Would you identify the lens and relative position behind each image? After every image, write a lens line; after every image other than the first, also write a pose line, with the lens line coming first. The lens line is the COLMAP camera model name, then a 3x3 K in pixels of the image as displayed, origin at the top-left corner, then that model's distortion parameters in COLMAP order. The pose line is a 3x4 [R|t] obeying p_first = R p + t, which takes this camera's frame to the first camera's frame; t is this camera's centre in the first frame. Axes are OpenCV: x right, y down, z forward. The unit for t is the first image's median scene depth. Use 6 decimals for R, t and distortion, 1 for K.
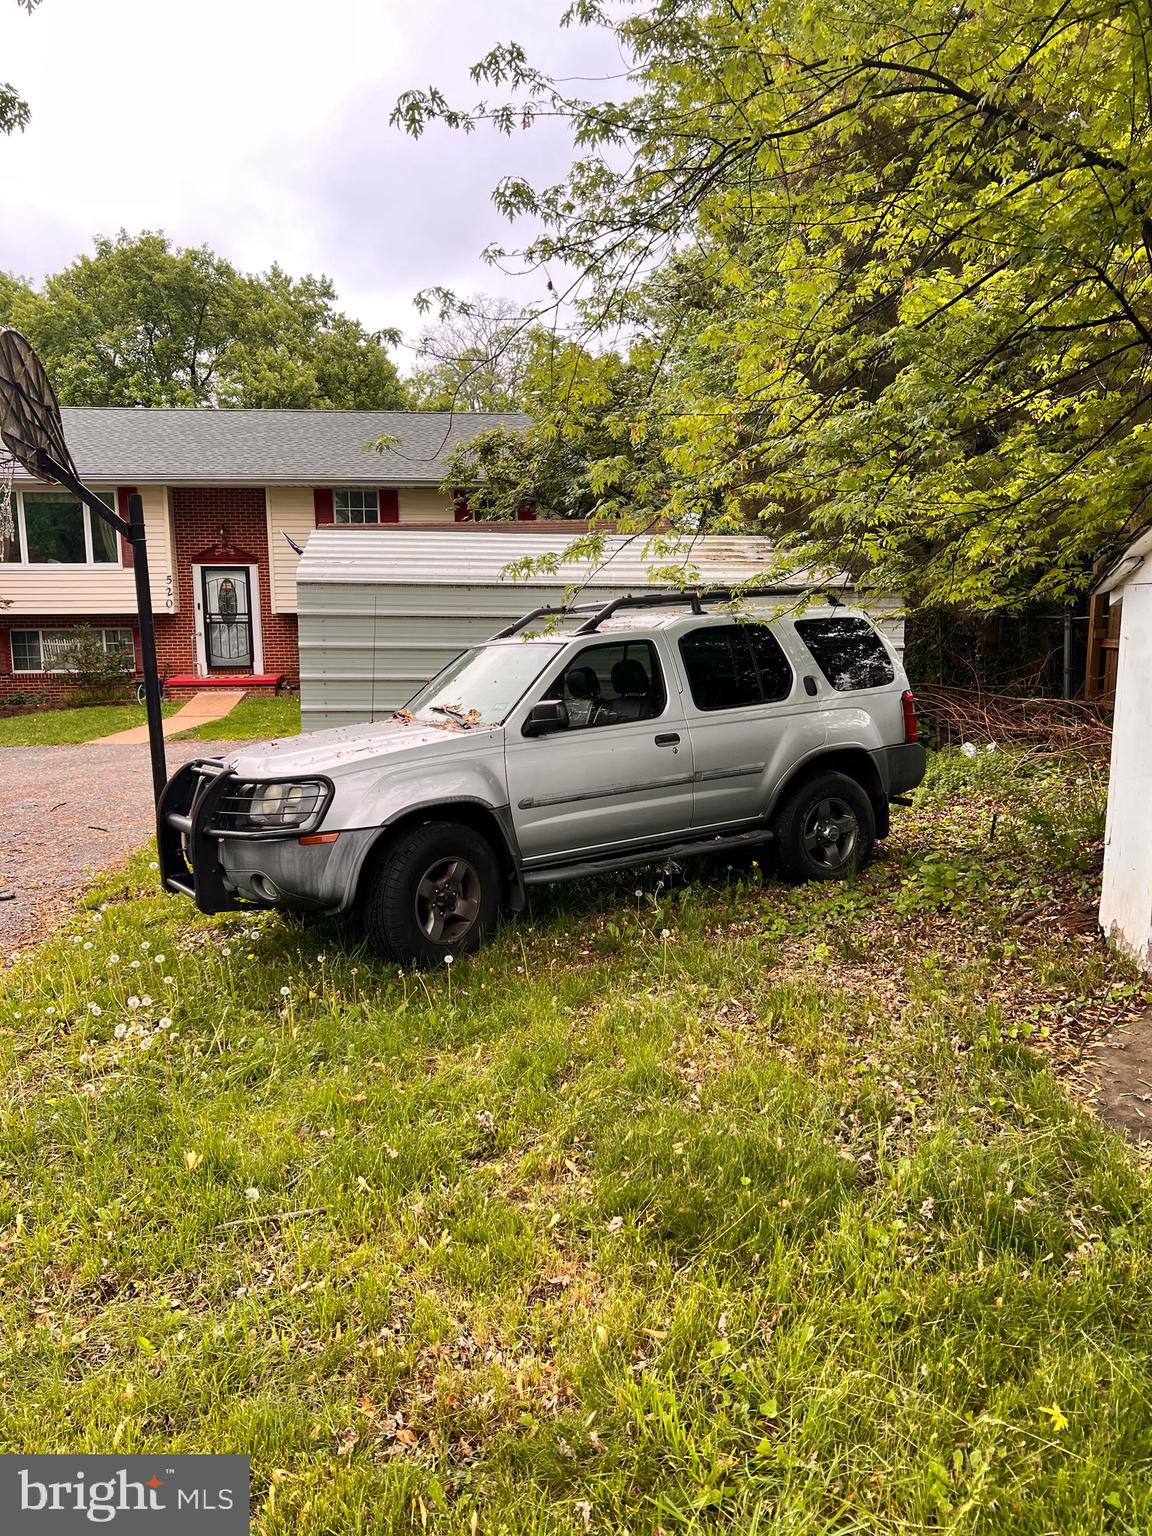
lens RADIAL K [[1144.7, 0, 572.6], [0, 1144.7, 779.3], [0, 0, 1]] dist [0.034988, -0.040400]
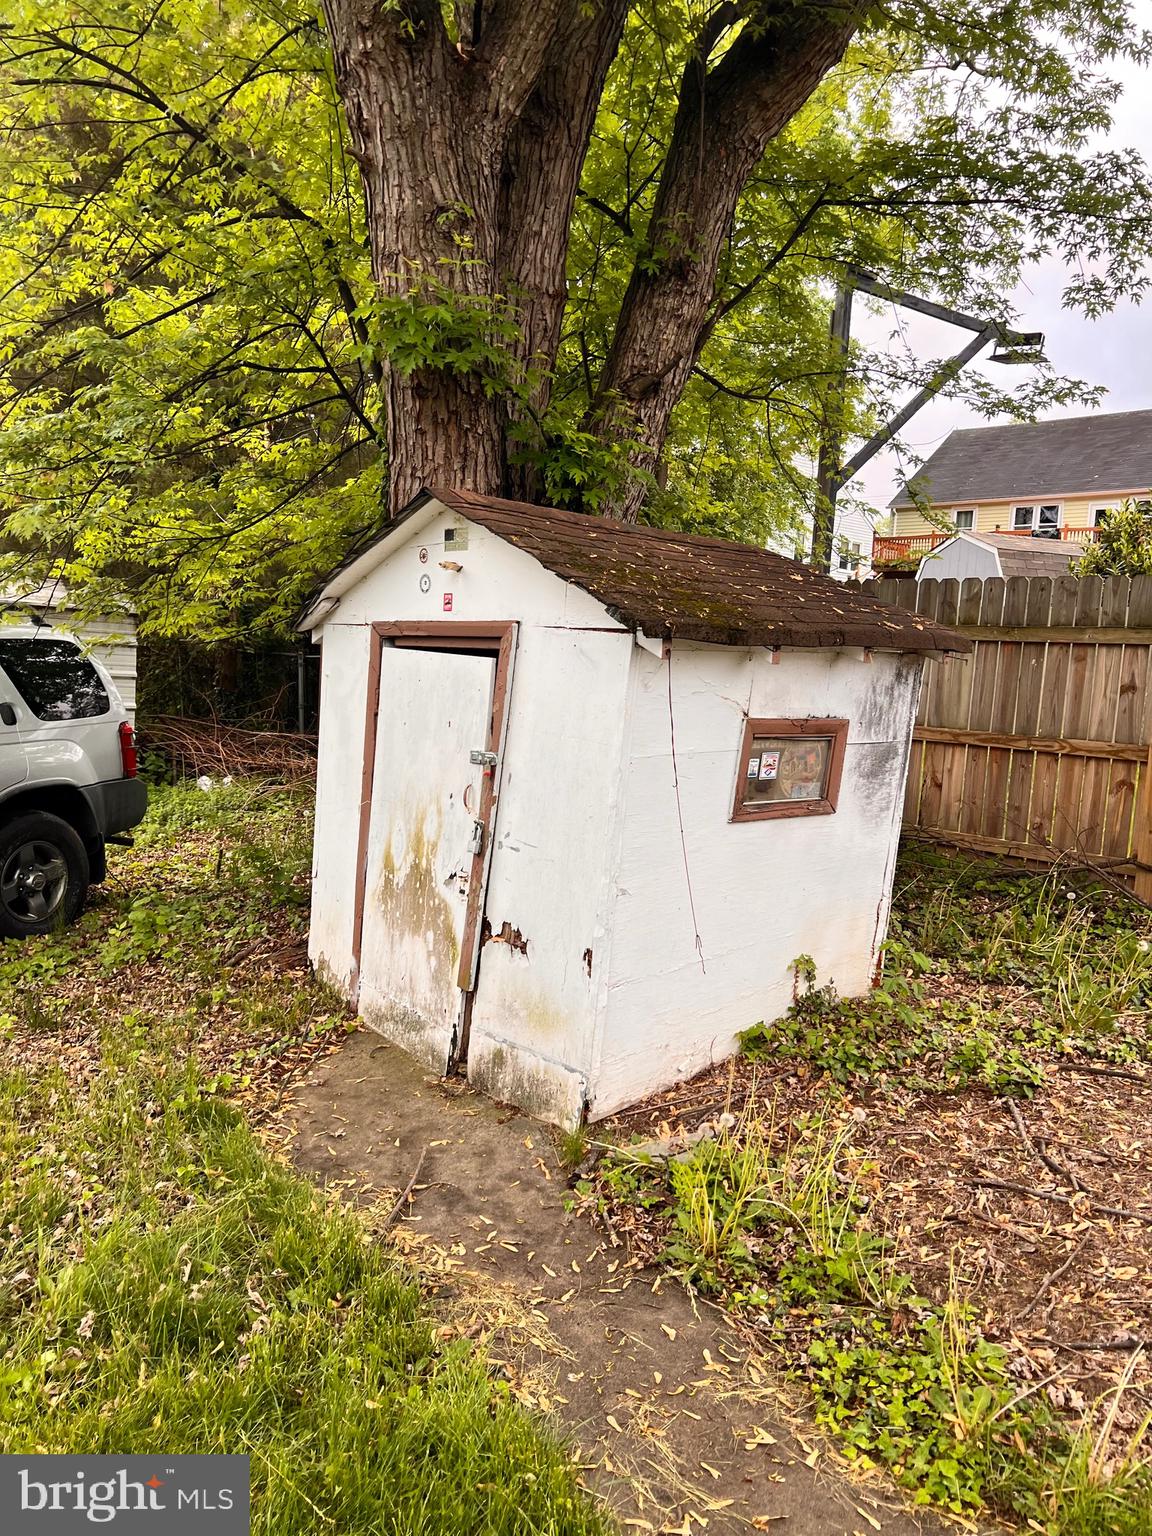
lens RADIAL K [[1144.7, 0, 572.7], [0, 1144.7, 772.3], [0, 0, 1]] dist [0.034988, -0.040400]
pose [[0.812046, -0.006714, 0.583555, 0.053151], [0.026298, 0.999339, -0.025098, -0.004465], [-0.583000, 0.035727, 0.811686, 0.038678]]
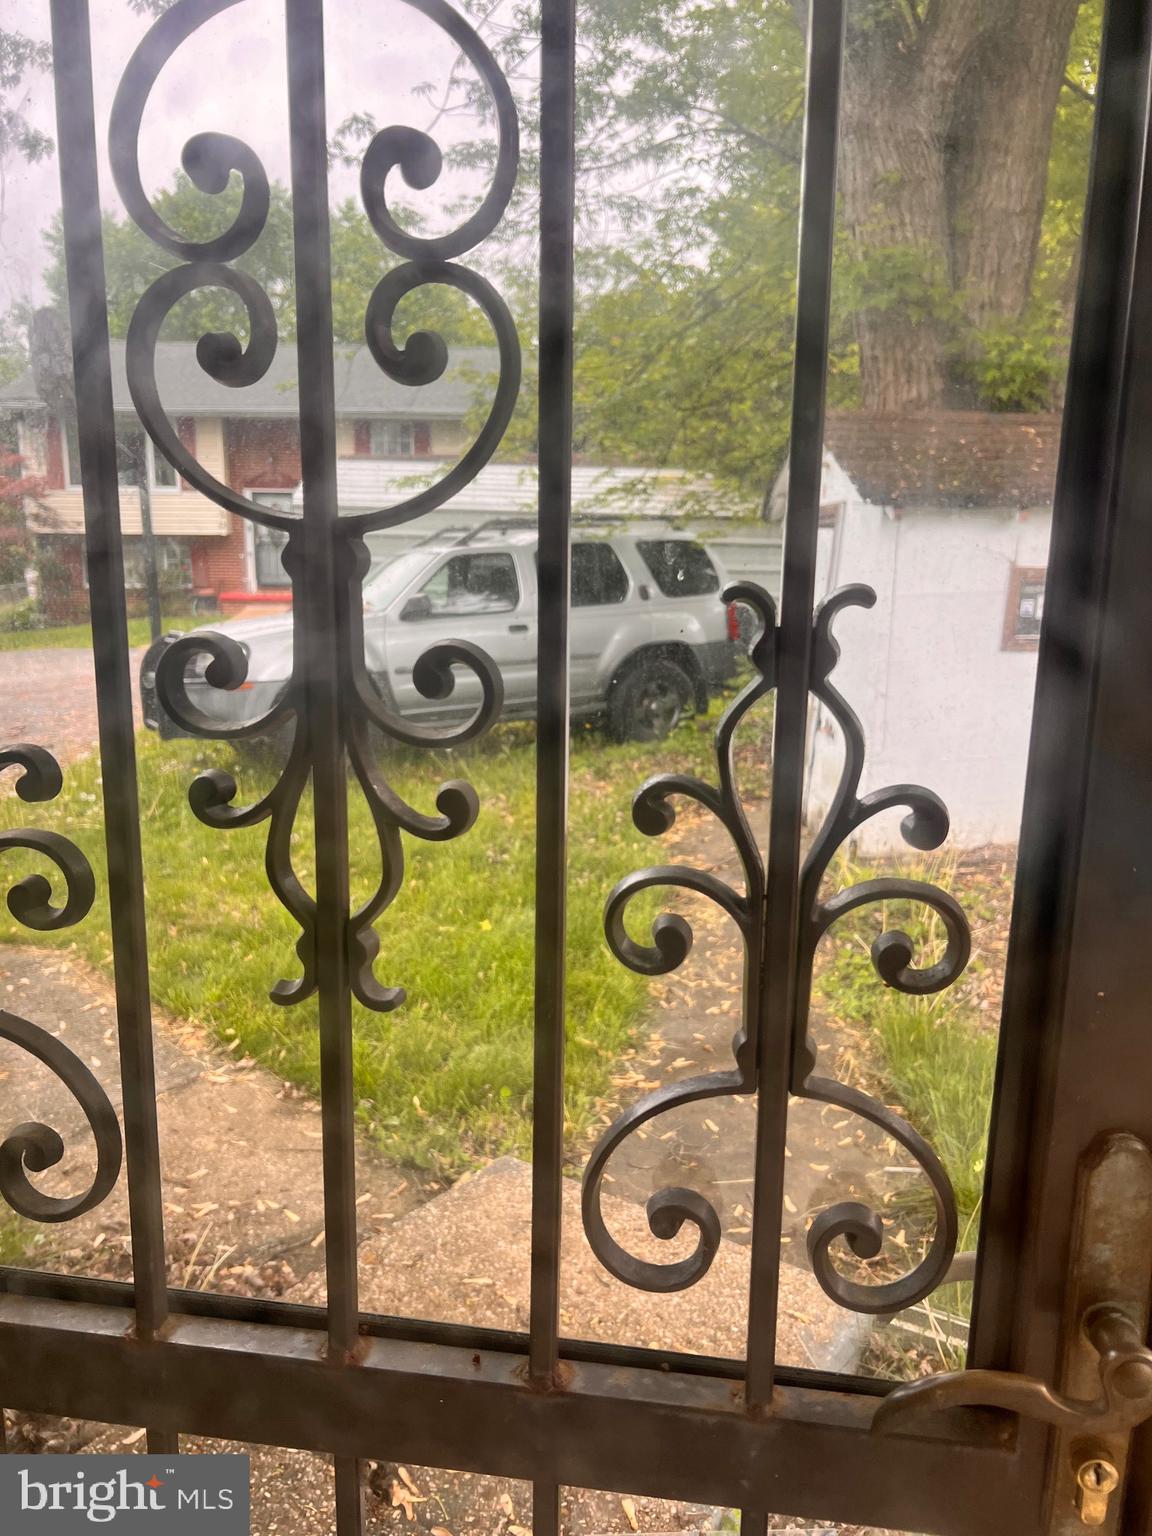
lens RADIAL K [[1144.7, 0, 569.2], [0, 1144.7, 772.2], [0, 0, 1]] dist [0.034988, -0.040400]
pose [[0.997136, 0.031592, -0.068713, 0.265087], [-0.028007, 0.998227, 0.052524, 0.066953], [0.070251, -0.050449, 0.996253, -0.361471]]
